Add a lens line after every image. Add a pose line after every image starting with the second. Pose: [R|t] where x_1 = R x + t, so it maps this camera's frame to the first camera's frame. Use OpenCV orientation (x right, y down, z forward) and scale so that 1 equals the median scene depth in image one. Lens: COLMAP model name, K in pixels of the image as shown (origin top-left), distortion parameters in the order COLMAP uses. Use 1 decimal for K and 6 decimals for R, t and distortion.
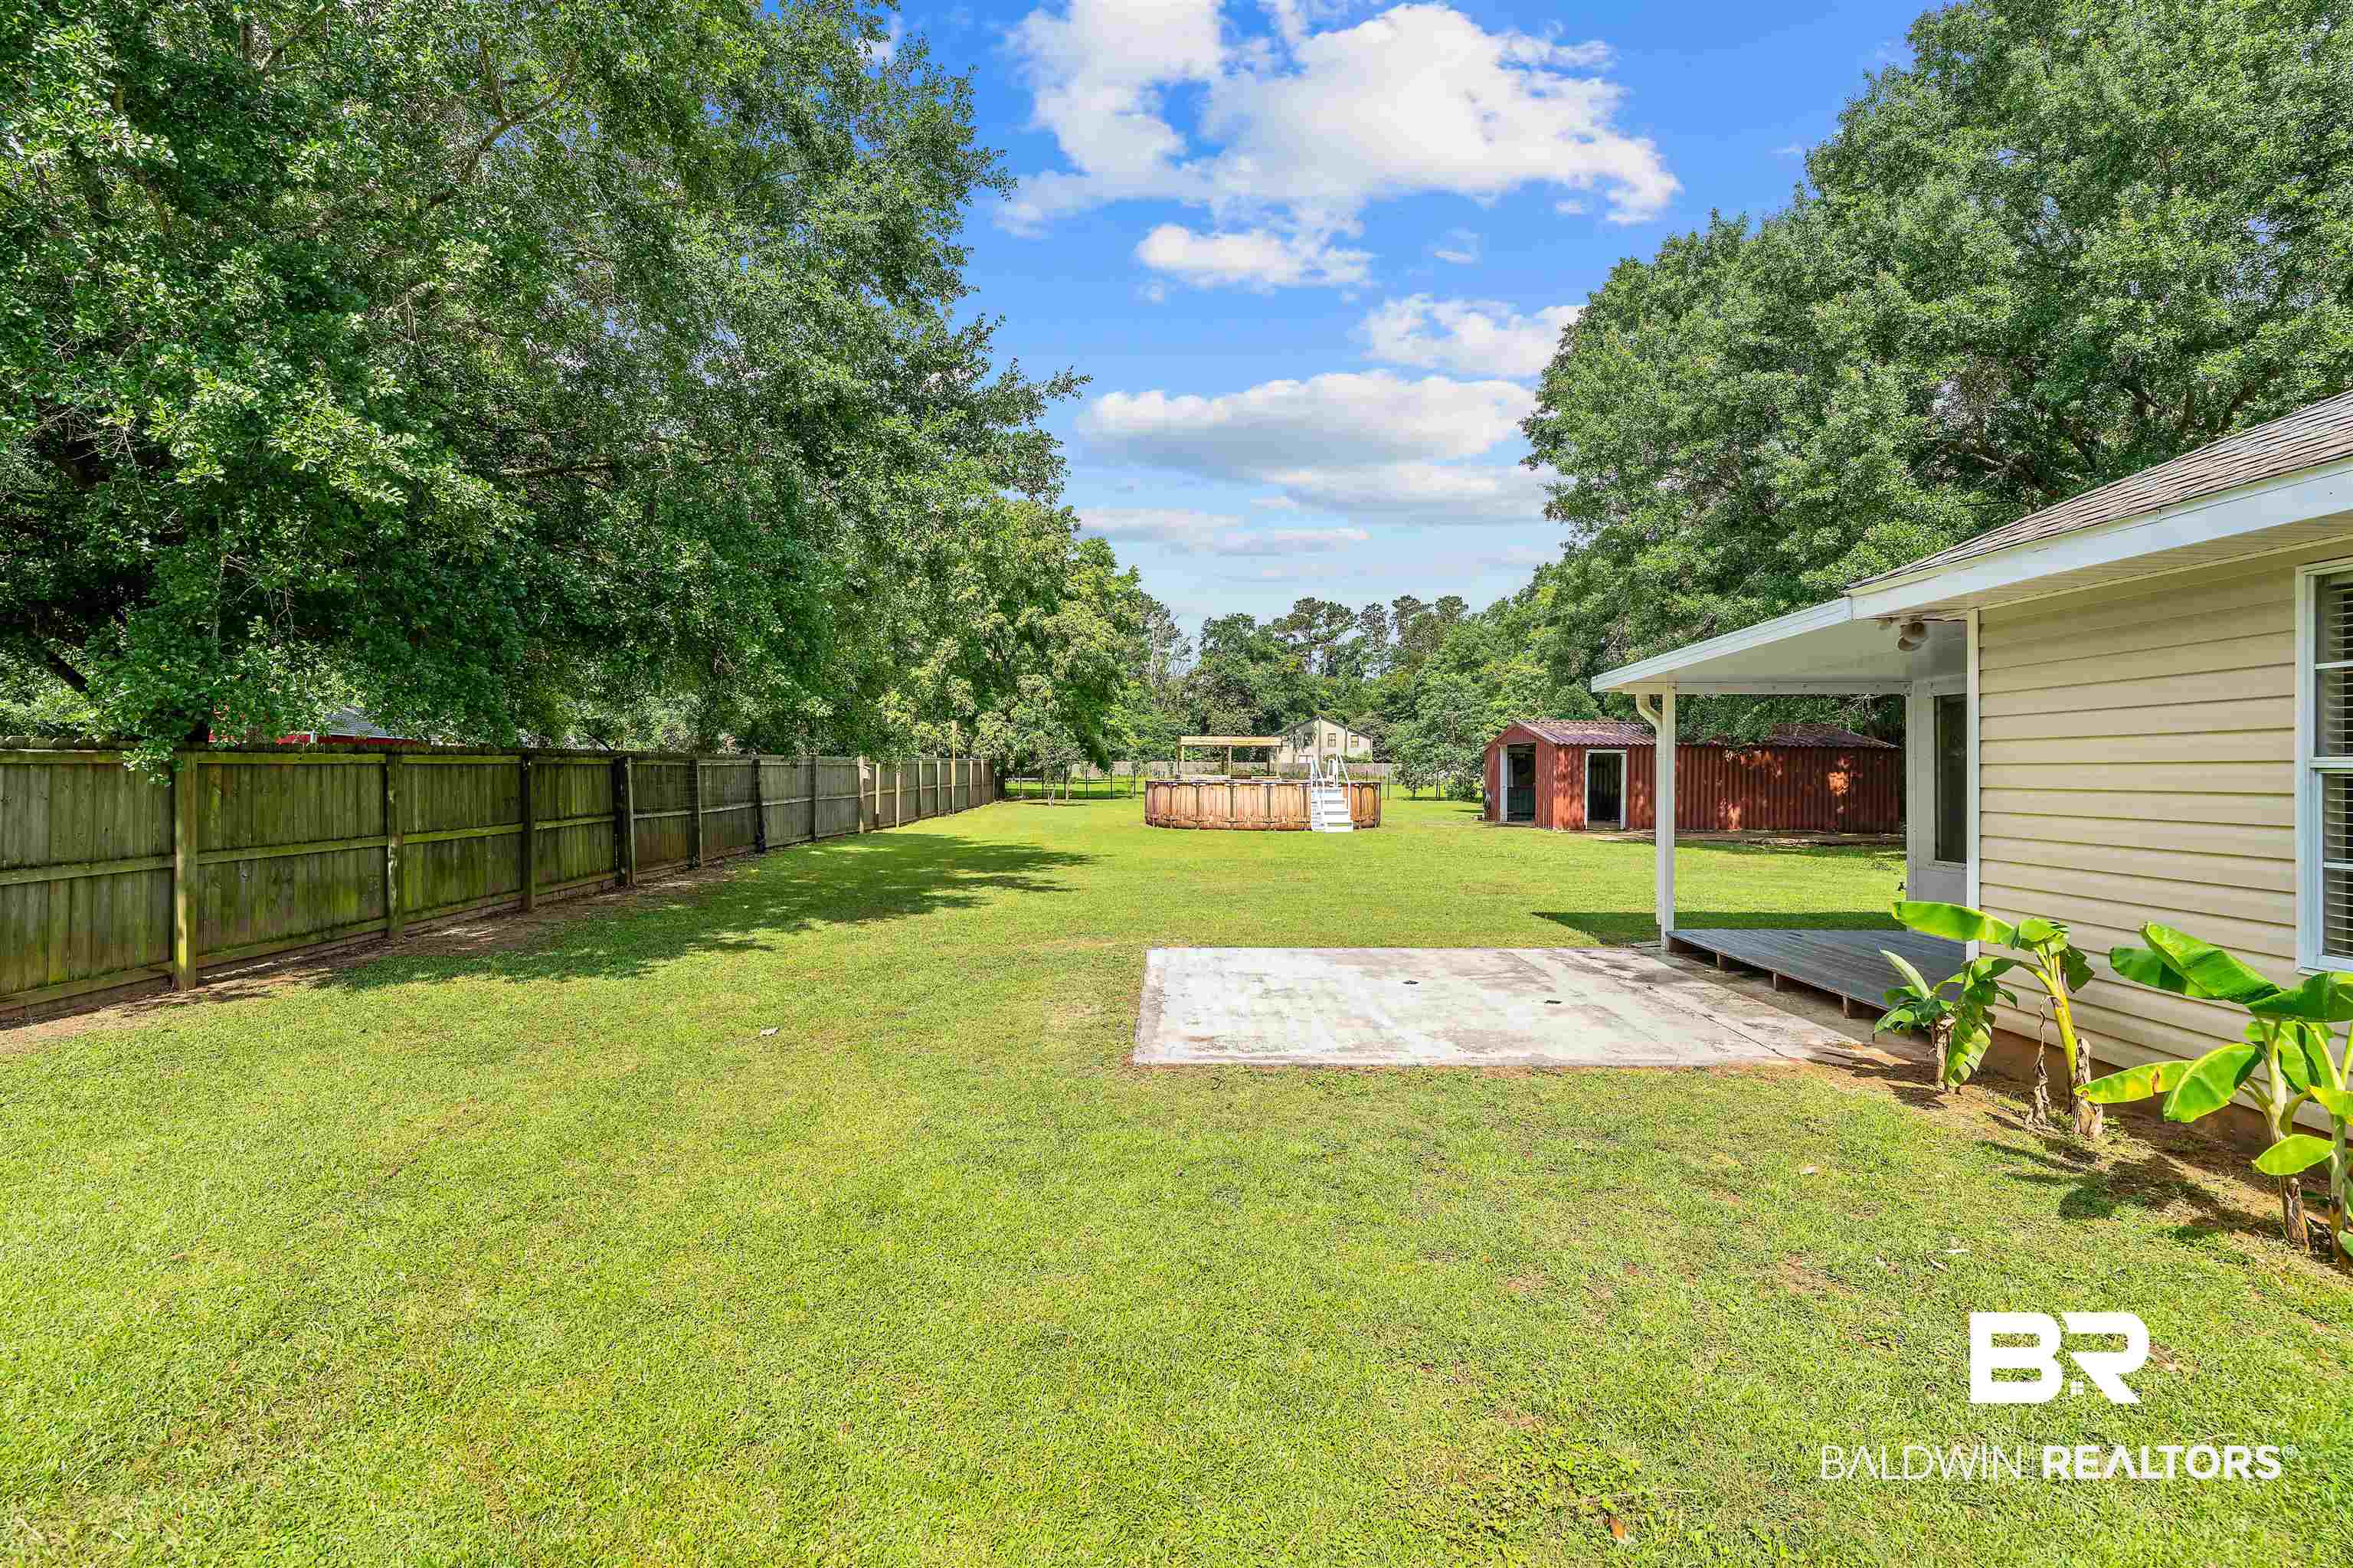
lens RADIAL K [[1063.5, 0, 1170.4], [0, 1063.5, 781.0], [0, 0, 1]] dist [0.000134, -0.001492]
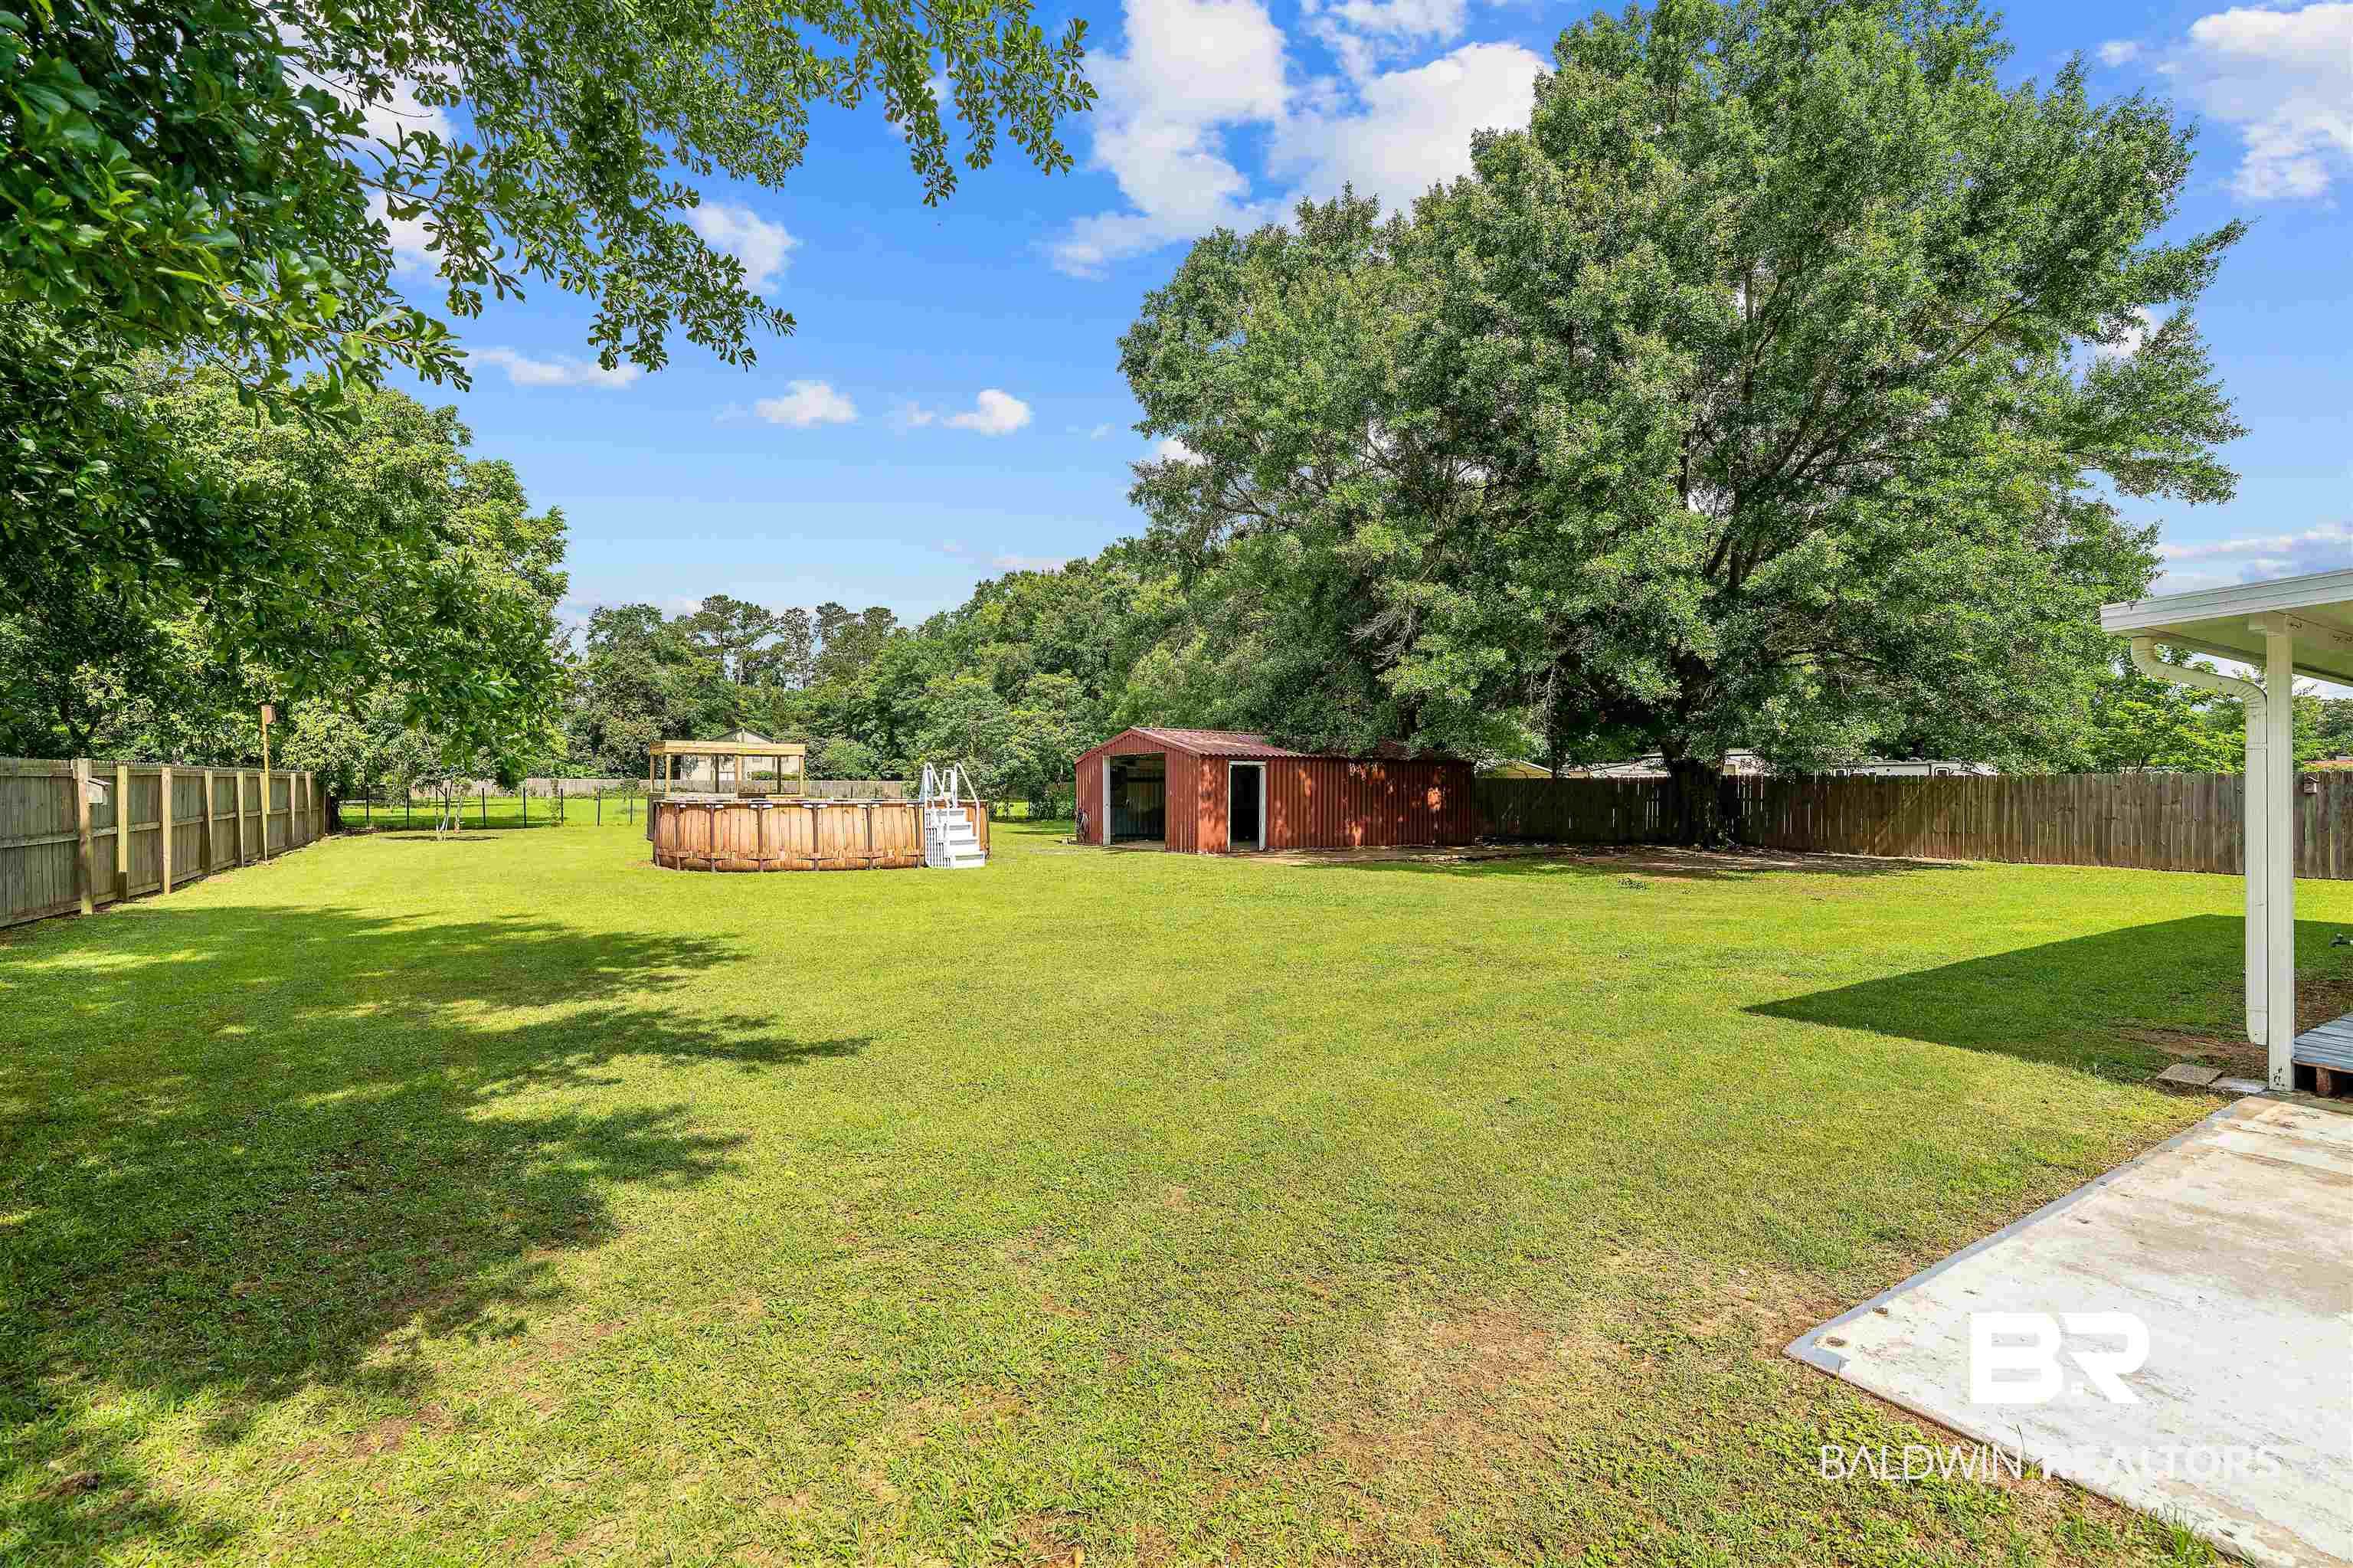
lens RADIAL K [[1063.5, 0, 1182.5], [0, 1063.5, 804.1], [0, 0, 1]] dist [0.000134, -0.001492]
pose [[0.847796, -0.010659, 0.530215, -0.060611], [0.008421, 0.999943, 0.006638, -0.000309], [-0.530255, -0.001163, 0.847837, 0.157711]]
